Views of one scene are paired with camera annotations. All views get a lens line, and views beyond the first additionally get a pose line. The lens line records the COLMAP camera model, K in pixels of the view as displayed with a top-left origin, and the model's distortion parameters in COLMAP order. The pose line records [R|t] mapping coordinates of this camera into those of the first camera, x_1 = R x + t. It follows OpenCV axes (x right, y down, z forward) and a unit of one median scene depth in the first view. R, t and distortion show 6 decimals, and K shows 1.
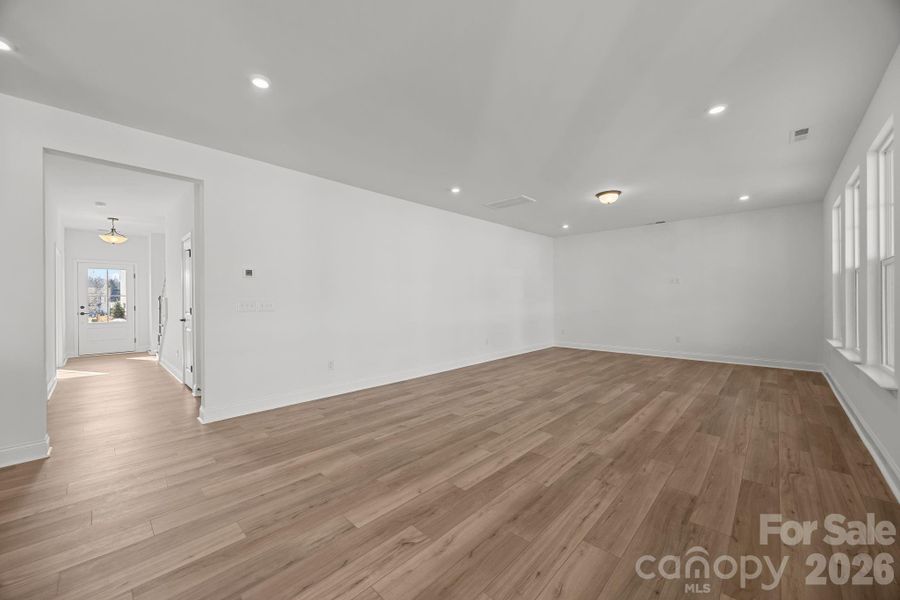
lens RADIAL K [[342.0, 0, 450.0], [0, 342.0, 300.0], [0, 0, 1]] dist [-0.001236, -0.000010]
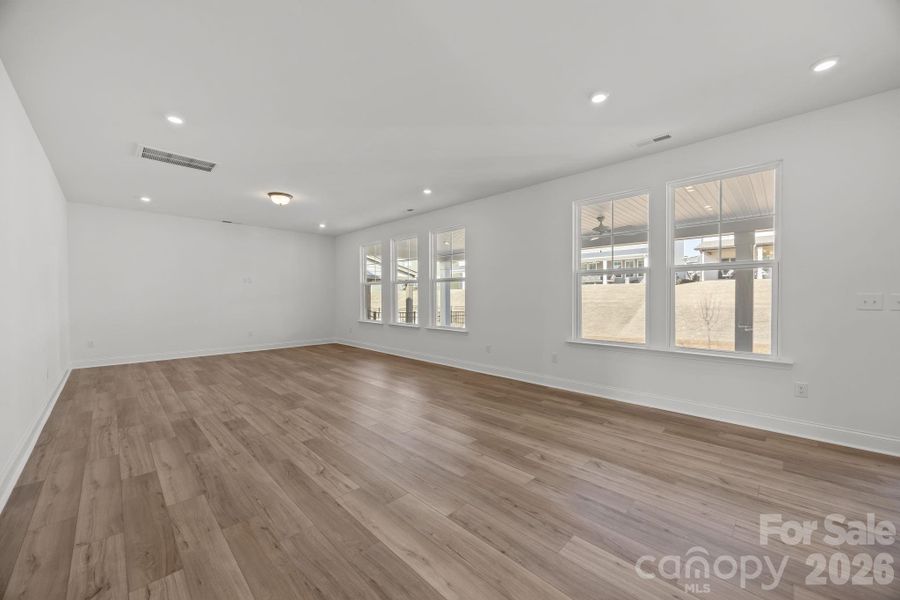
lens RADIAL K [[342.0, 0, 450.0], [0, 342.0, 300.0], [0, 0, 1]] dist [-0.001236, -0.000010]
pose [[0.014337, -0.002907, 0.999893, -1.289244], [-0.000979, 0.999995, 0.002922, 0.010281], [-0.999897, -0.001021, 0.014334, 1.092815]]
